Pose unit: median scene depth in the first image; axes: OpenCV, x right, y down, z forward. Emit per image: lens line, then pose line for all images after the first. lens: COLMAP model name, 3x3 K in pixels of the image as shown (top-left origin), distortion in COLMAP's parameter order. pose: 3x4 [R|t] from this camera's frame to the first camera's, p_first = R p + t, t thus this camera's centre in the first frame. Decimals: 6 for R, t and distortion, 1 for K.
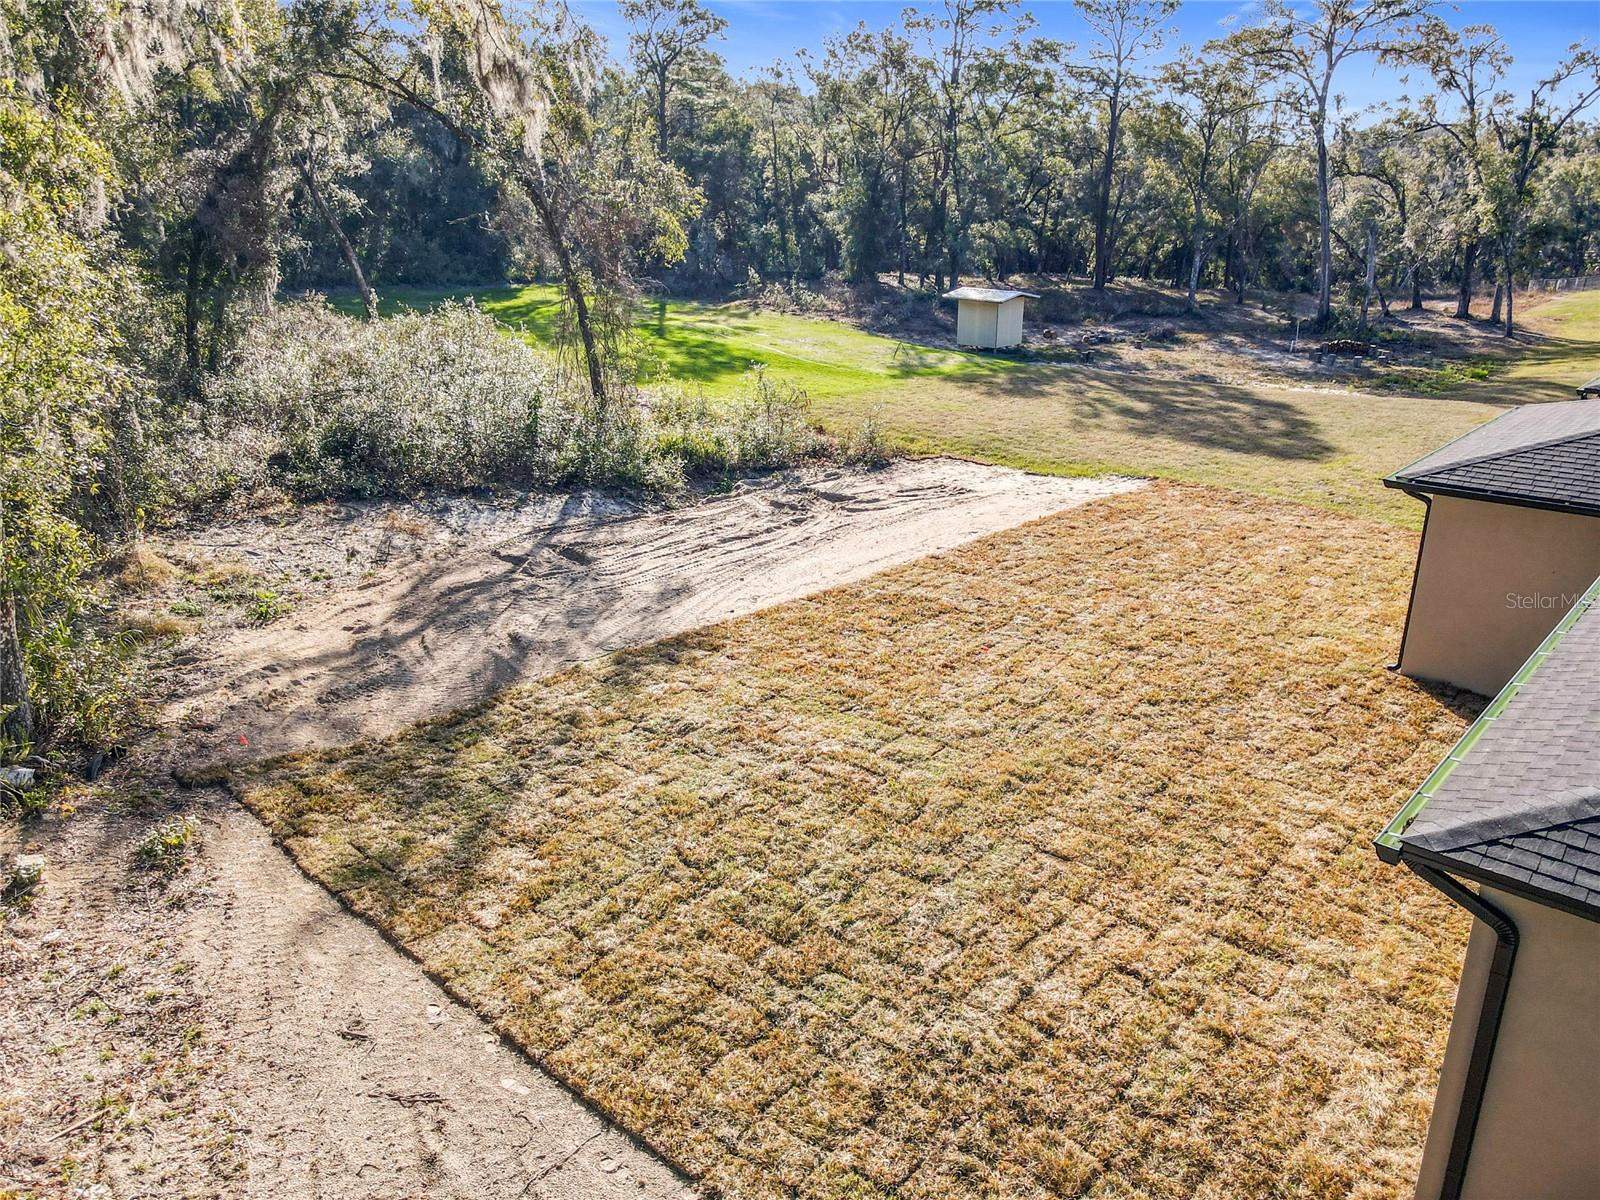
lens RADIAL K [[1165.2, 0, 811.5], [0, 1165.2, 603.3], [0, 0, 1]] dist [0.015415, 0.005564]
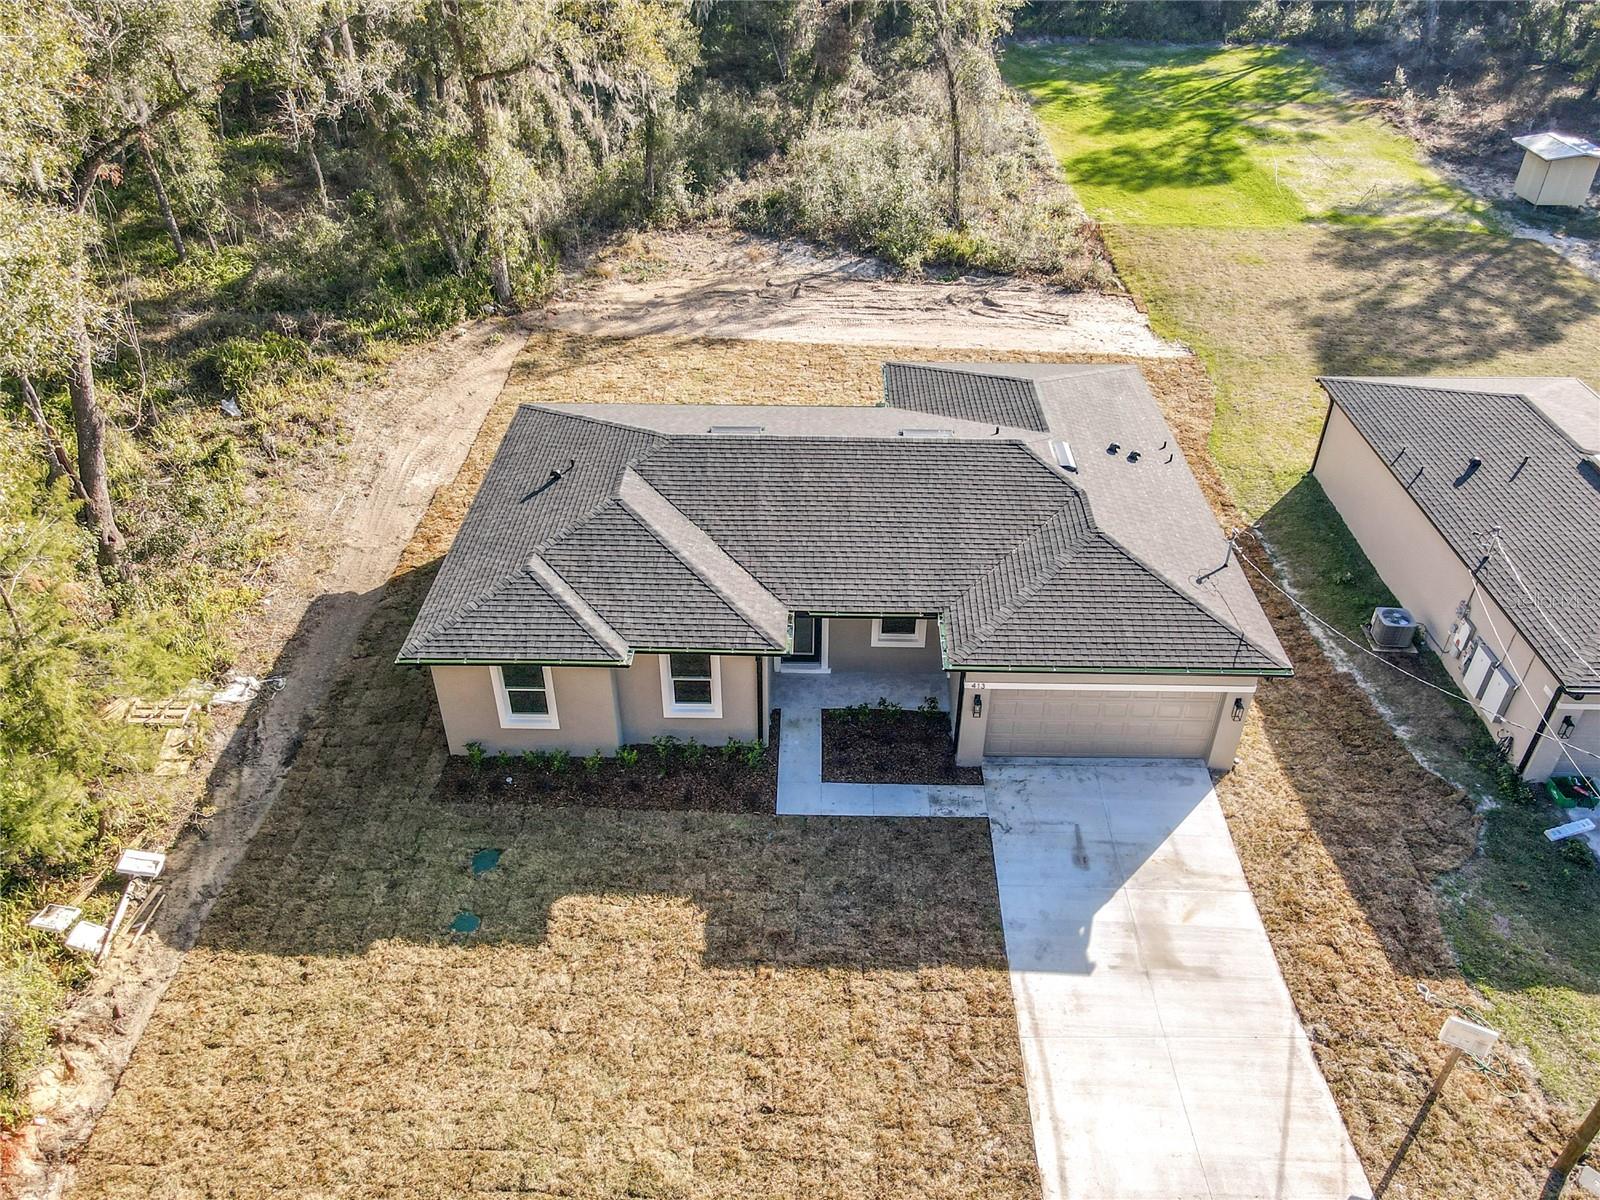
lens RADIAL K [[1165.2, 0, 811.5], [0, 1165.2, 603.3], [0, 0, 1]] dist [0.015415, 0.005564]
pose [[0.659588, 0.439448, -0.609778, 1.497775], [-0.259960, 0.894586, 0.363506, -0.353040], [0.705241, -0.081246, 0.704297, -0.501280]]
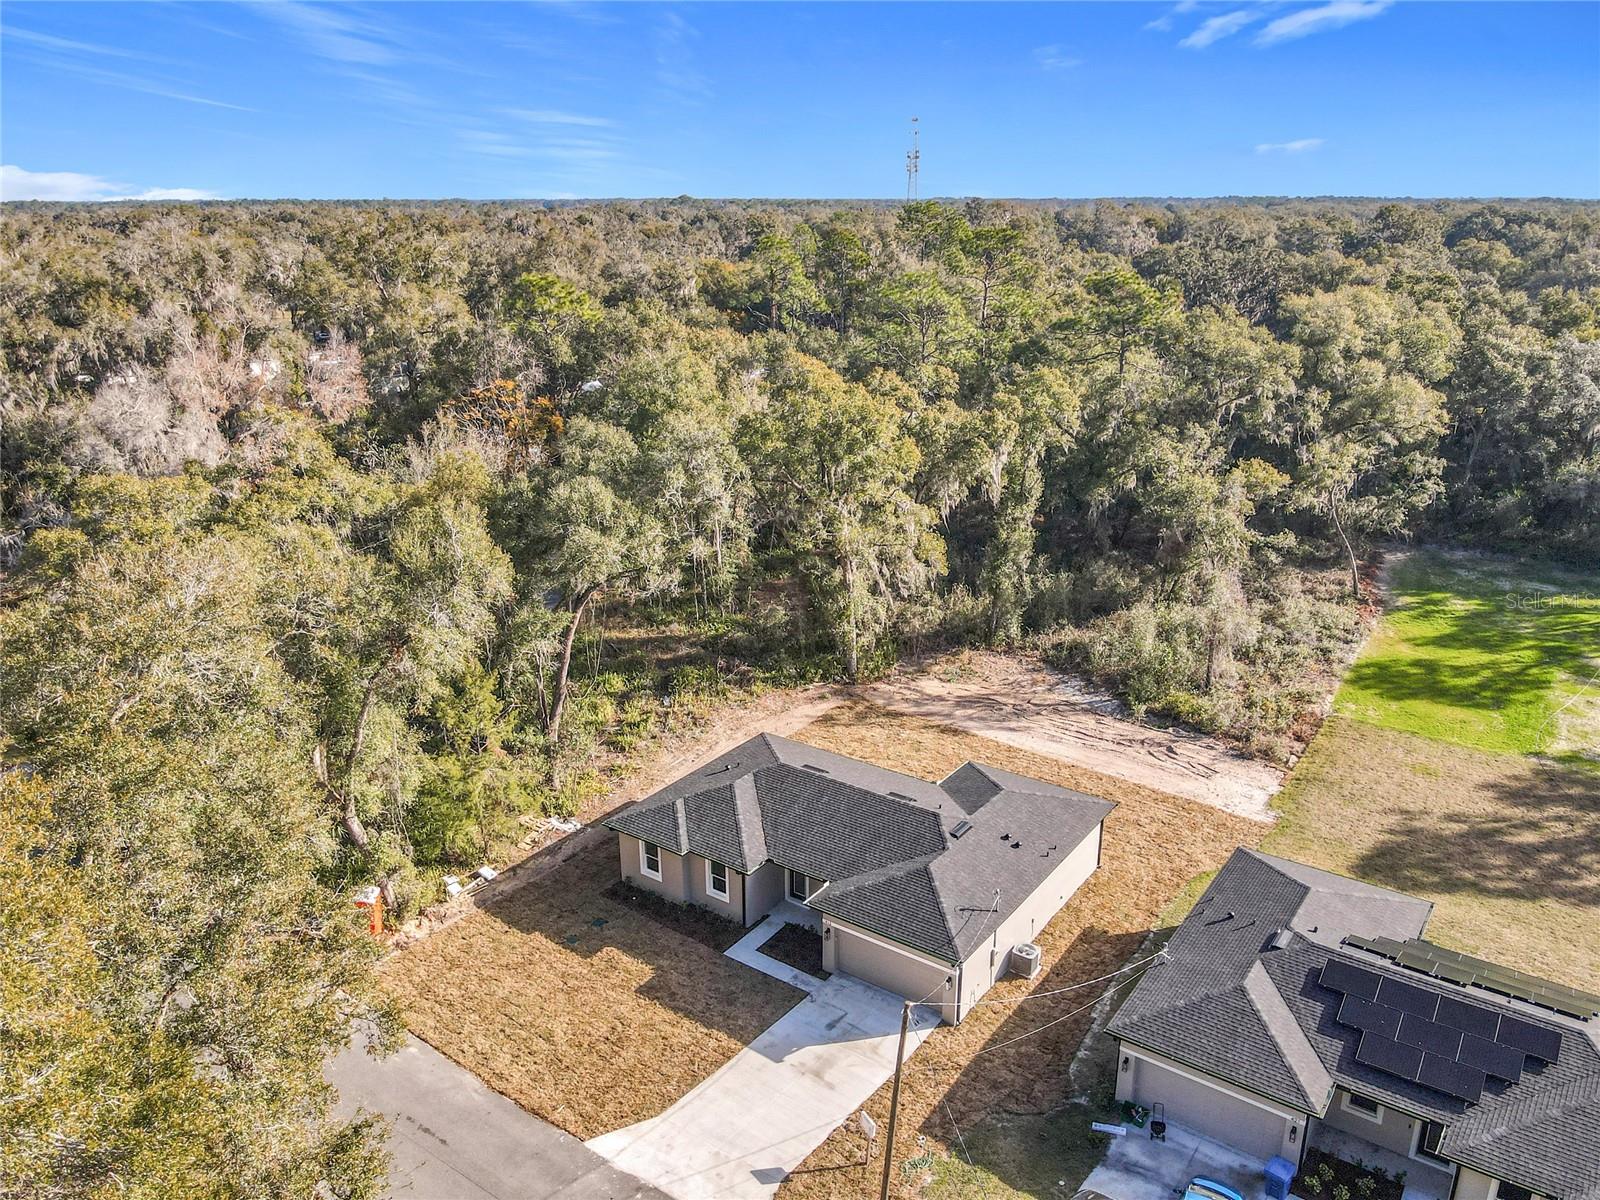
lens RADIAL K [[1198.9, 0, 813.8], [0, 1198.9, 599.9], [0, 0, 1]] dist [-0.038351, 0.070765]
pose [[0.112178, 0.313487, -0.942943, 2.861698], [-0.333665, 0.905720, 0.261417, -1.029282], [0.935994, 0.285302, 0.206201, -0.238069]]
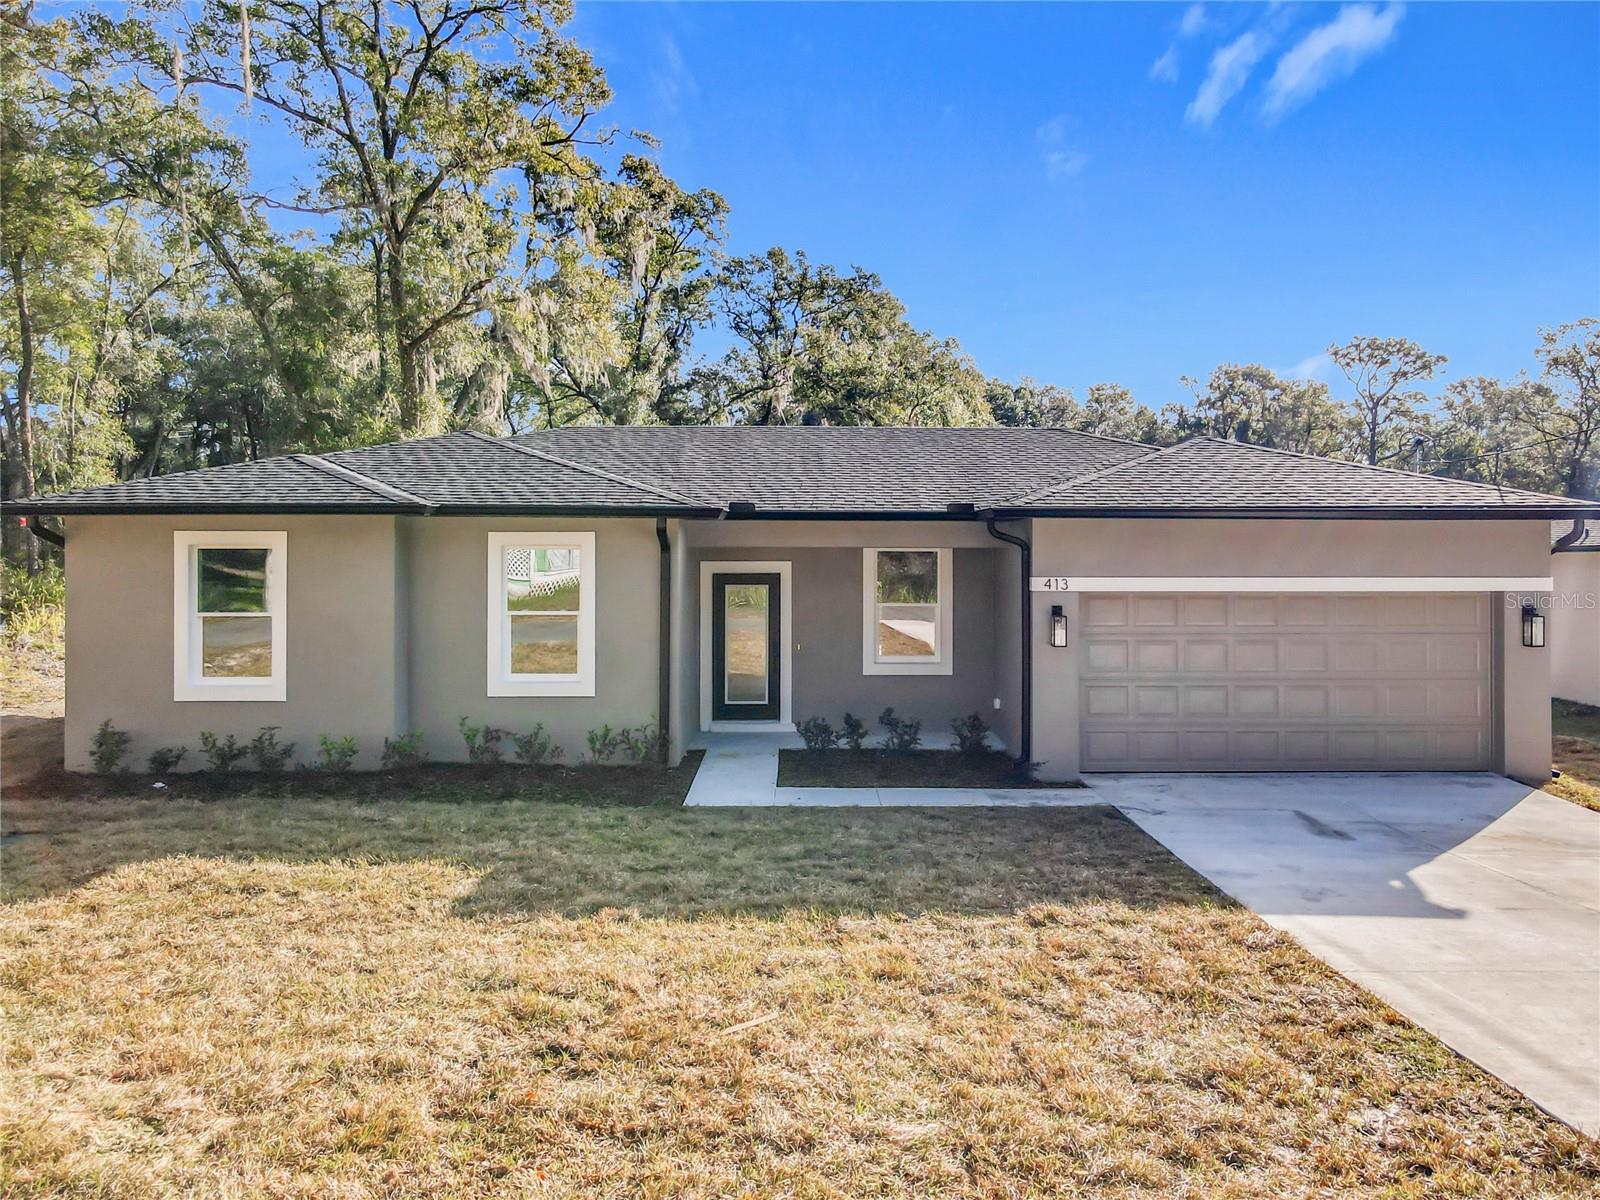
lens RADIAL K [[1182.2, 0, 817.5], [0, 1182.2, 566.3], [0, 0, 1]] dist [0.019435, 0.005749]
pose [[0.677860, -0.002045, -0.735188, 1.329795], [-0.247749, 0.940870, -0.231048, 0.271879], [0.692189, 0.338760, 0.637272, -0.089238]]
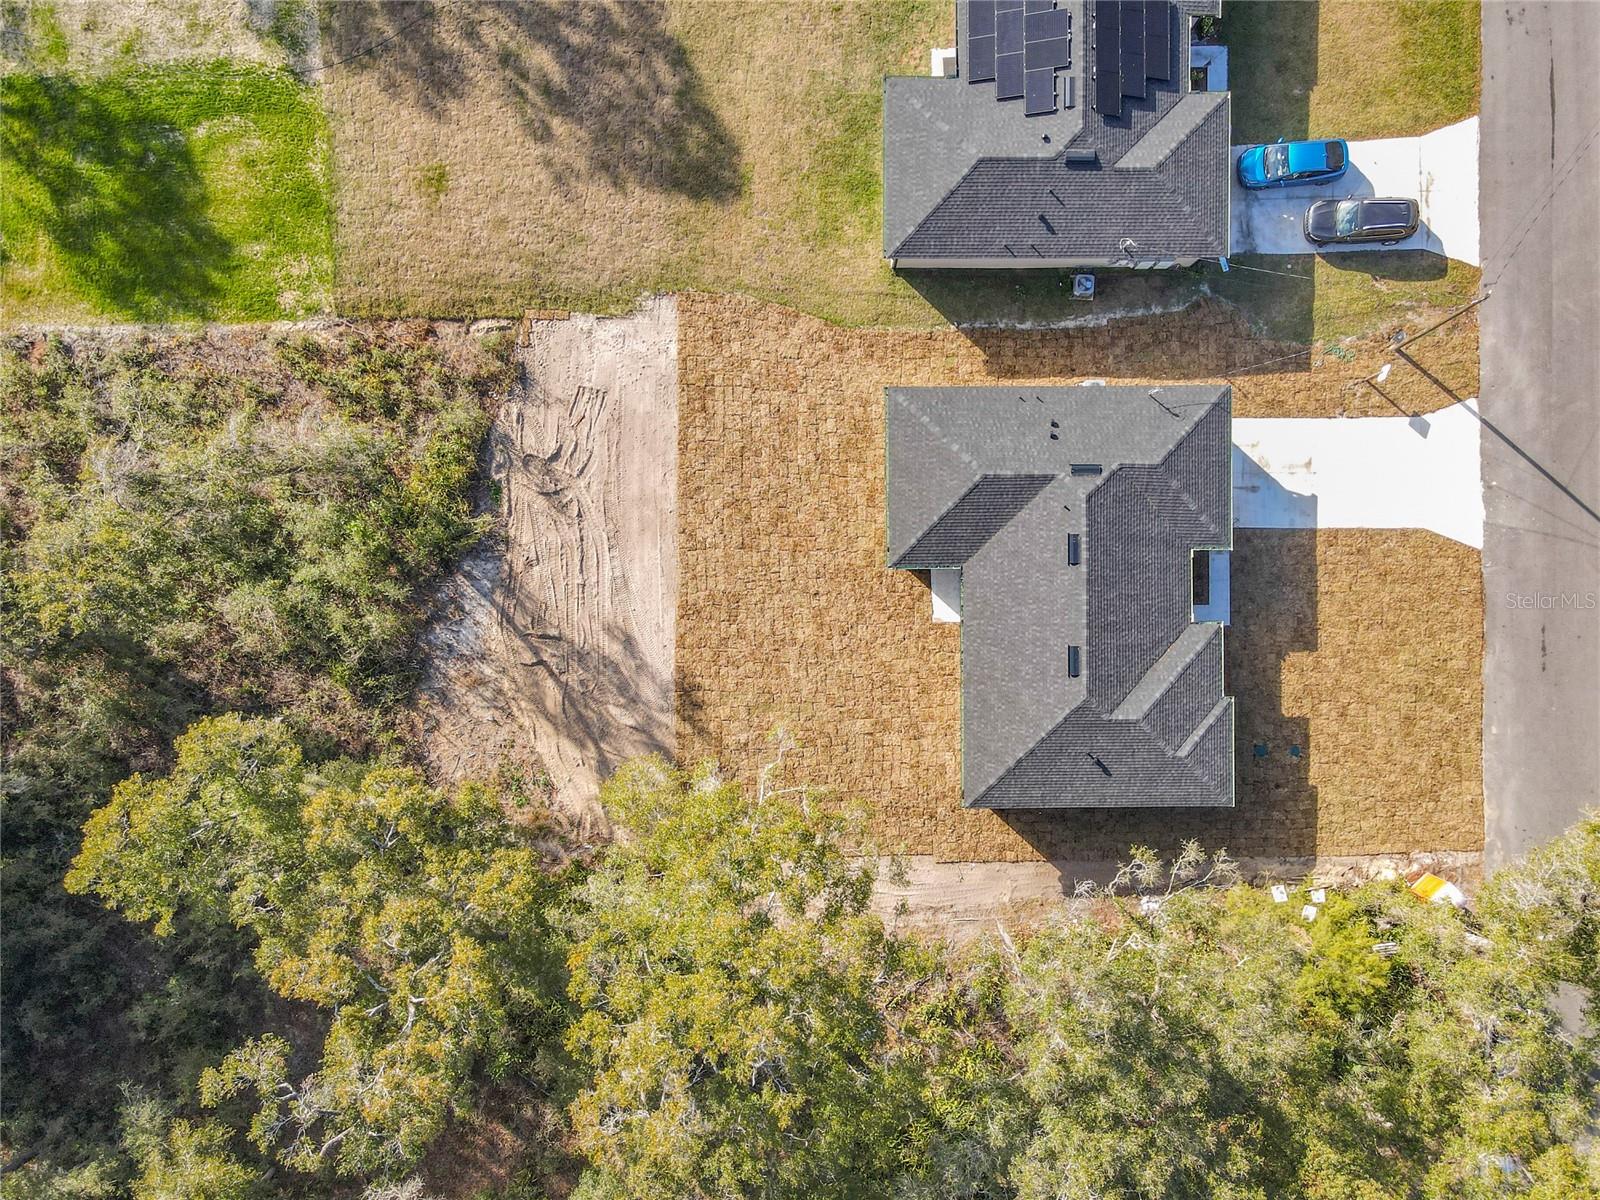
lens RADIAL K [[1272.5, 0, 800.0], [0, 1272.5, 600.0], [0, 0, 1]] dist [0.022270, 0.006345]
pose [[0.738339, -0.674413, 0.004699, 0.197668], [0.212164, 0.238877, 0.947589, -2.555706], [-0.640189, -0.698645, 0.319458, 0.027195]]
